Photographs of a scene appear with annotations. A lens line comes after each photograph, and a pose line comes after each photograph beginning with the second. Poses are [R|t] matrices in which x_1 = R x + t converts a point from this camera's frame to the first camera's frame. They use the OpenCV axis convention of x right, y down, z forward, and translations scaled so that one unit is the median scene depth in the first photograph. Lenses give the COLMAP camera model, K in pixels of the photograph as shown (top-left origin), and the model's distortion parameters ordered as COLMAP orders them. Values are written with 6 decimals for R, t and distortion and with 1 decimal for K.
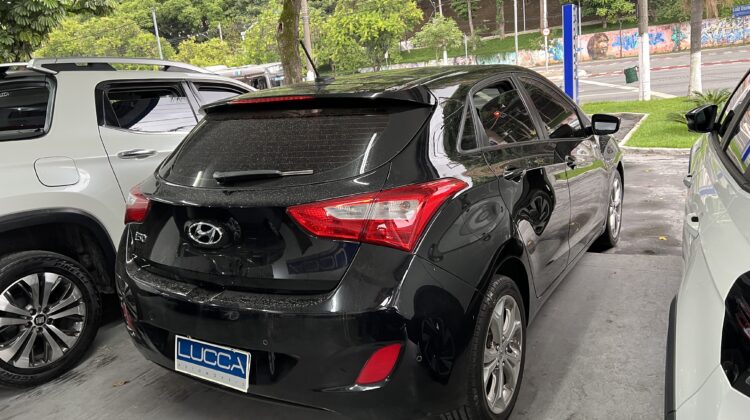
lens RADIAL K [[571.6, 0, 374.2], [0, 571.6, 205.5], [0, 0, 1]] dist [0.063771, -0.073212]
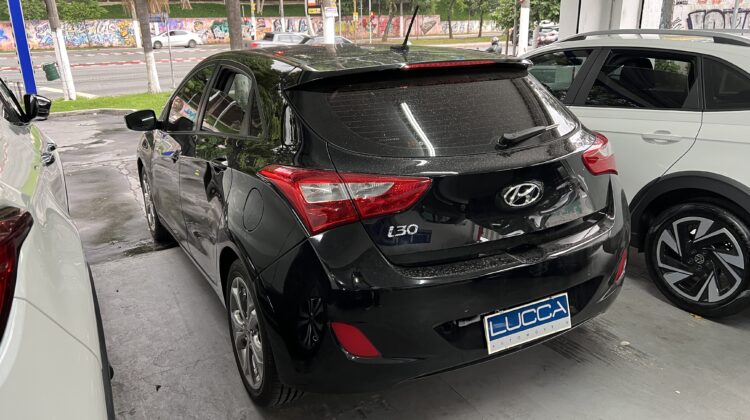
lens RADIAL K [[571.6, 0, 371.4], [0, 571.6, 207.5], [0, 0, 1]] dist [0.063771, -0.073212]
pose [[0.483742, -0.170931, 0.858357, -0.161643], [0.172461, 0.980131, 0.097987, -0.009017], [-0.858051, 0.100632, 0.503609, 0.092654]]
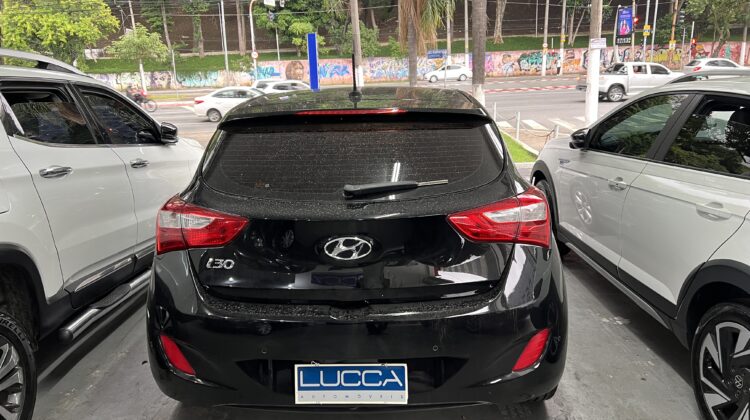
lens RADIAL K [[571.6, 0, 374.2], [0, 571.6, 209.2], [0, 0, 1]] dist [0.063771, -0.073212]
pose [[0.861784, -0.046596, 0.505131, -0.093448], [0.060270, 0.998124, -0.010753, -0.000505], [-0.503682, 0.039711, 0.862976, 0.019451]]
